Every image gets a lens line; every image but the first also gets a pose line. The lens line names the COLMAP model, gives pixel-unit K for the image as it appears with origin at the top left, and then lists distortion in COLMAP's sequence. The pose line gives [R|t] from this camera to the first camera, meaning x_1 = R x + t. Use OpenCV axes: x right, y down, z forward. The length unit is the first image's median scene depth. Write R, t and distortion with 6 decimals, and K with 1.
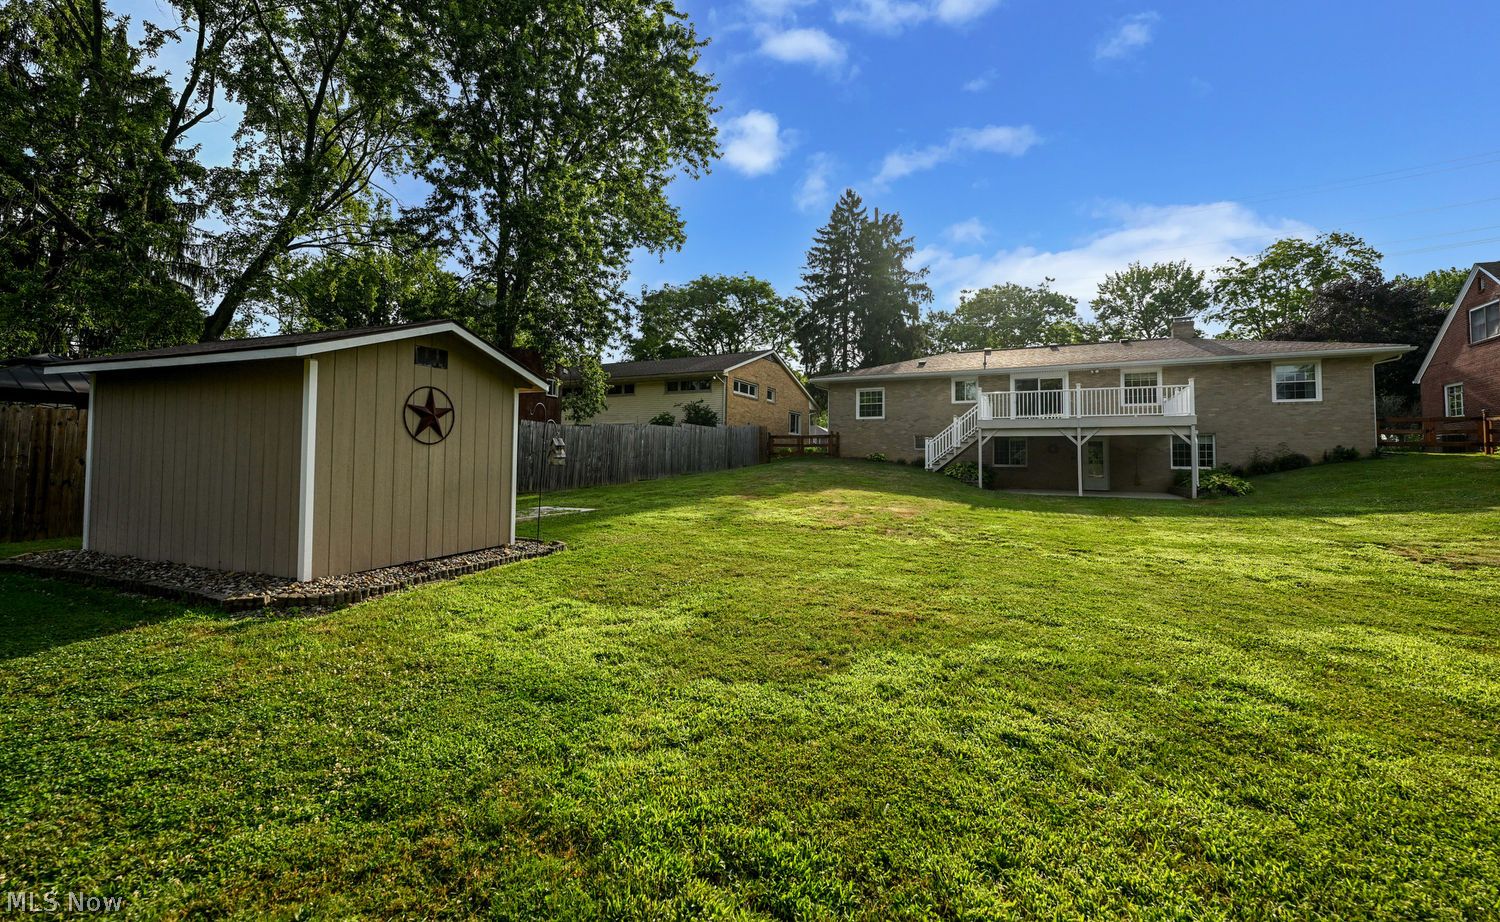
lens RADIAL K [[604.2, 0, 747.7], [0, 604.2, 436.8], [0, 0, 1]] dist [-0.003863, 0.000400]
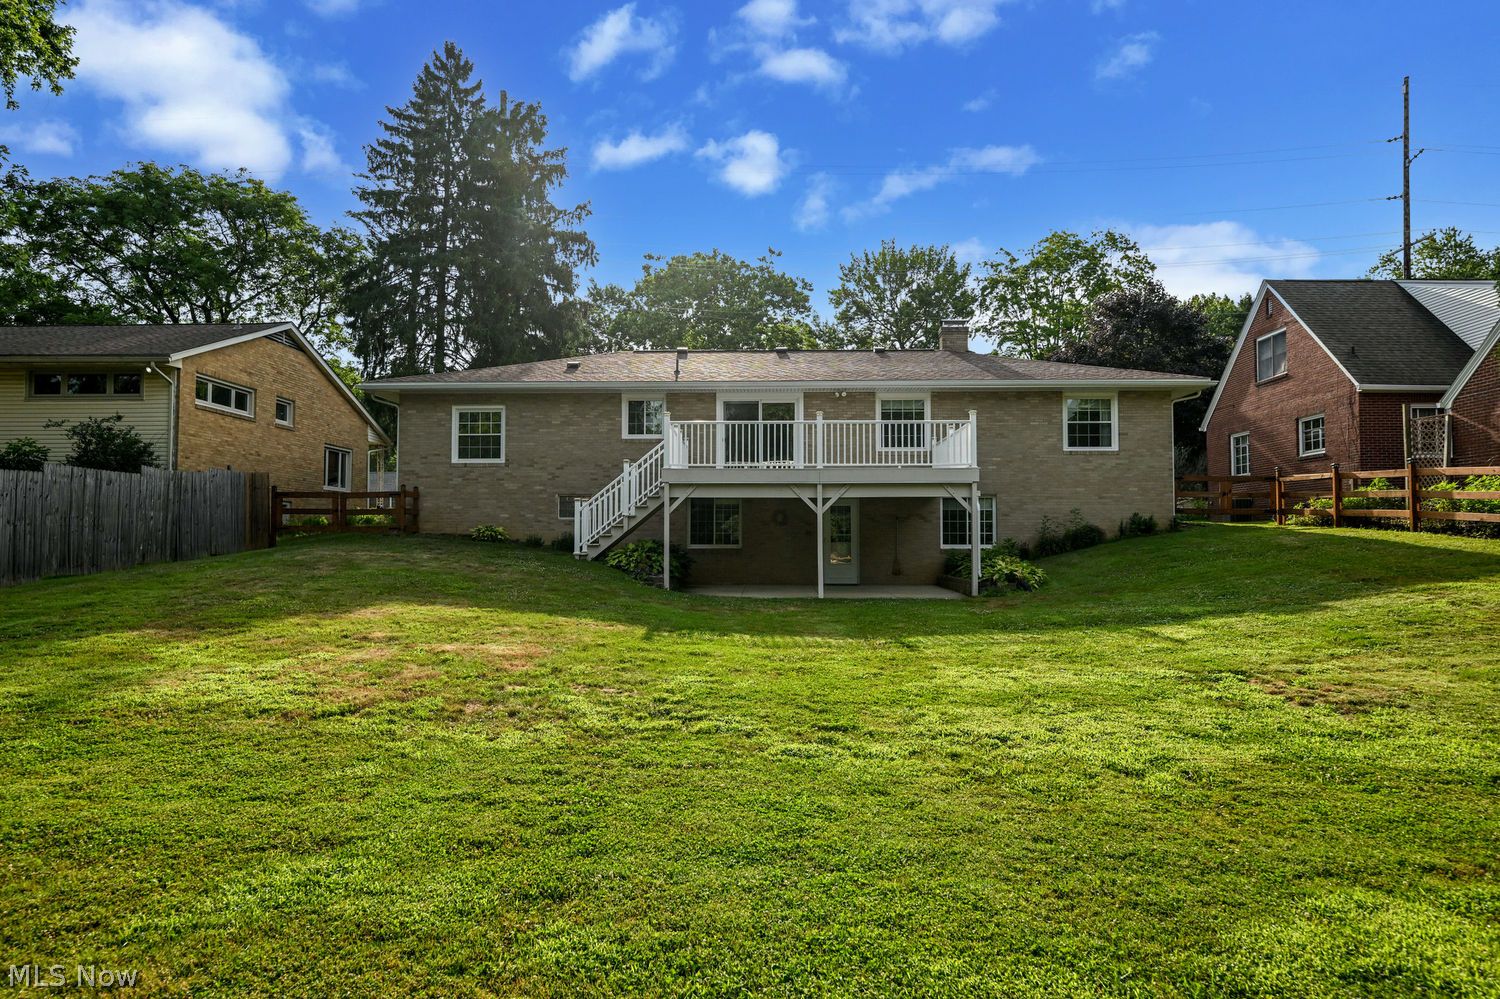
lens RADIAL K [[1014.4, 0, 752.3], [0, 1014.4, 499.8], [0, 0, 1]] dist [-0.003665, 0.001852]
pose [[0.902441, 0.004963, 0.430784, 0.033039], [-0.007775, 0.999958, 0.004768, -0.002703], [-0.430742, -0.007652, 0.902443, 0.074144]]
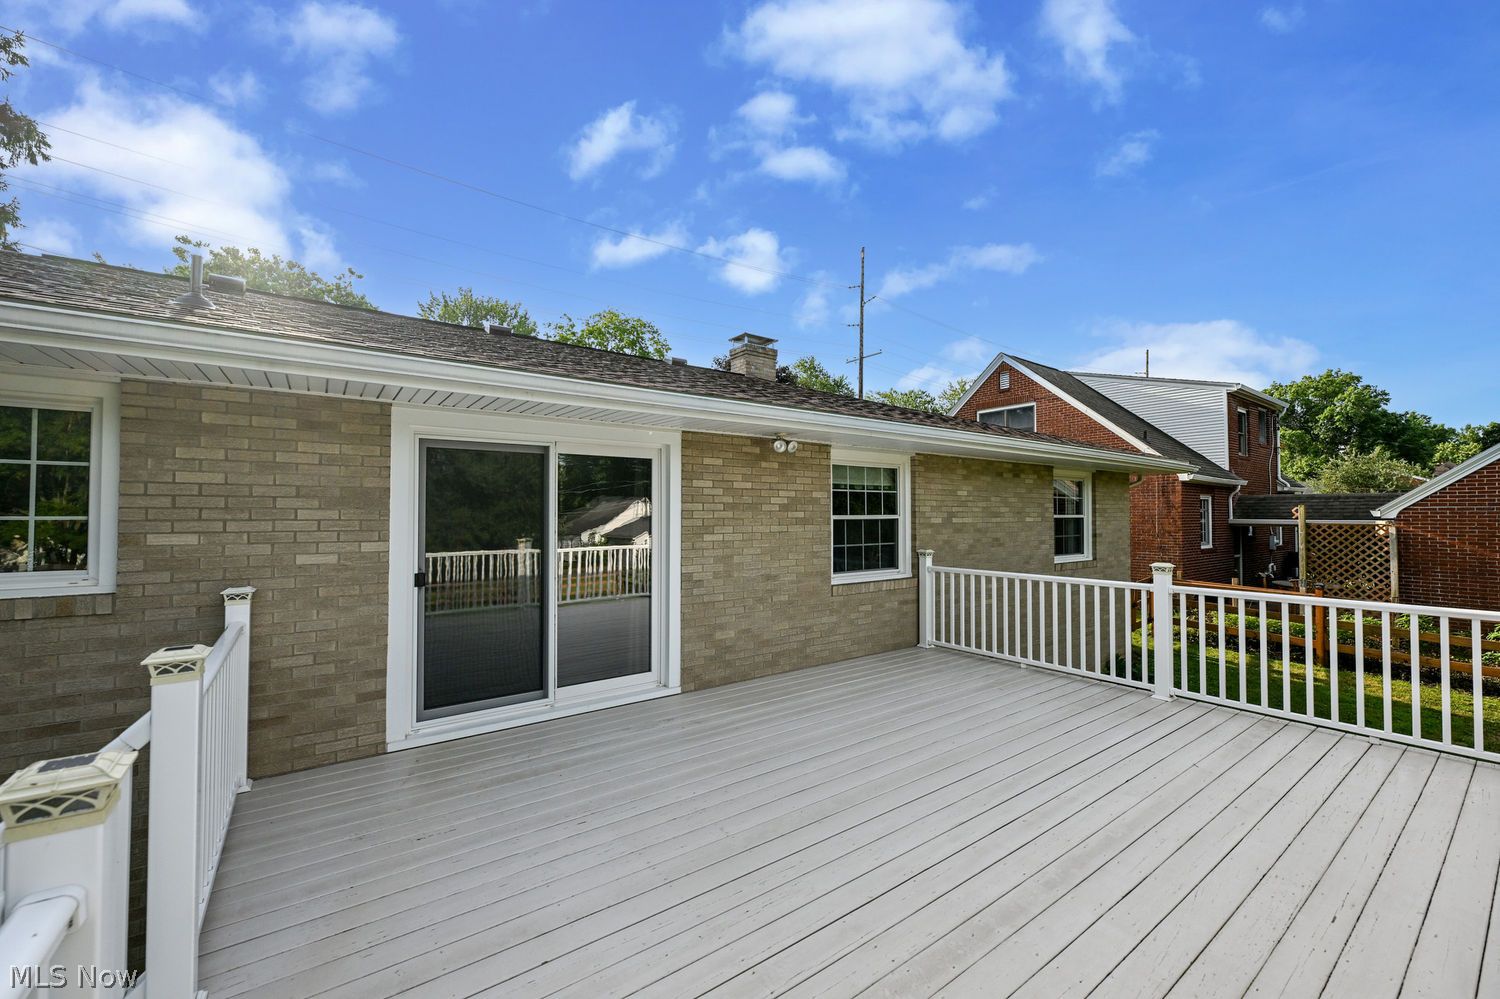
lens RADIAL K [[593.2, 0, 756.8], [0, 593.2, 497.5], [0, 0, 1]] dist [0.001221, 0.000401]
pose [[0.454743, 0.013167, 0.890525, 0.304786], [-0.035421, 0.999367, 0.003312, -0.072858], [-0.889918, -0.033049, 0.454922, 0.736809]]
